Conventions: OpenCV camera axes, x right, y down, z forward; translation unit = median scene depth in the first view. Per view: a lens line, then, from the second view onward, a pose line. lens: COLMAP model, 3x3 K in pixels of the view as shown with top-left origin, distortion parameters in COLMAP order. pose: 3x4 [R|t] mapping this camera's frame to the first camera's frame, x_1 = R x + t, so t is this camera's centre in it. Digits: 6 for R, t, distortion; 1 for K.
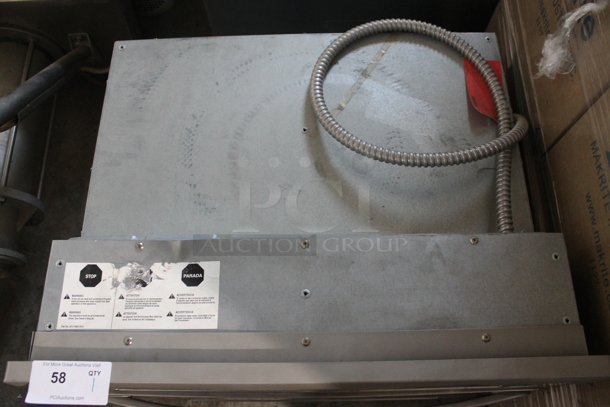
lens RADIAL K [[521.9, 0, 307.1], [0, 521.9, 203.9], [0, 0, 1]] dist [-0.167546, 0.137641]
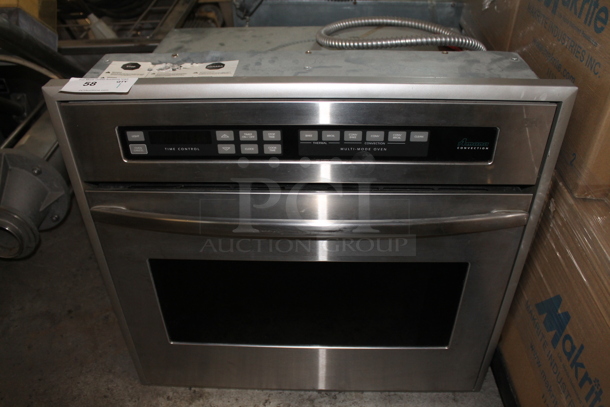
lens RADIAL K [[521.9, 0, 304.8], [0, 521.9, 198.2], [0, 0, 1]] dist [-0.167546, 0.137641]
pose [[0.999071, 0.030771, -0.030171, 0.036108], [-0.042120, 0.845243, -0.532720, 1.038149], [0.009109, 0.533496, 0.845754, 0.141047]]
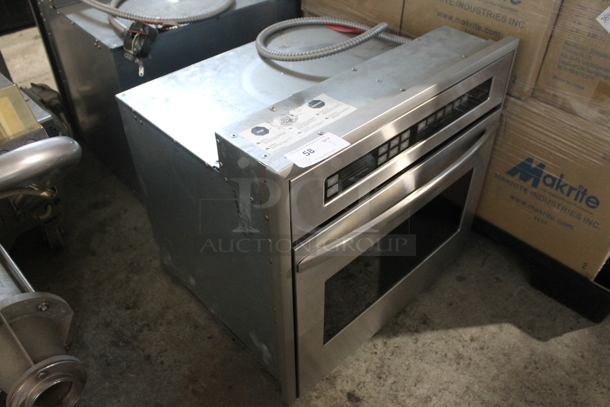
lens RADIAL K [[521.9, 0, 308.3], [0, 521.9, 202.9], [0, 0, 1]] dist [-0.167546, 0.137641]
pose [[0.726774, -0.432542, 0.533579, -1.123514], [0.632970, 0.723413, -0.275723, 0.718189], [-0.266736, 0.538128, 0.799544, 0.001944]]
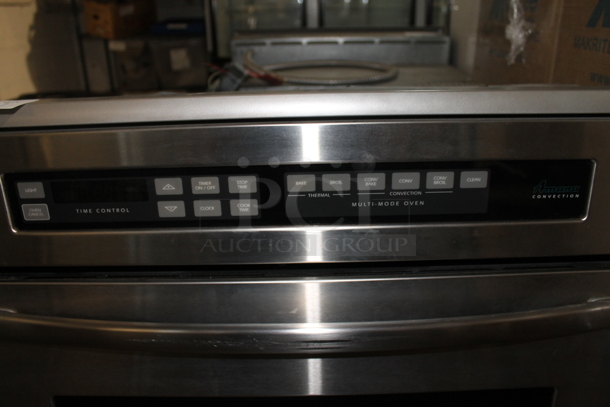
lens RADIAL K [[521.9, 0, 303.5], [0, 521.9, 208.2], [0, 0, 1]] dist [-0.167546, 0.137641]
pose [[0.999956, 0.004099, -0.008427, 0.016468], [-0.008977, 0.677133, -0.735806, 0.875656], [0.002691, 0.735849, 0.677140, 0.551317]]
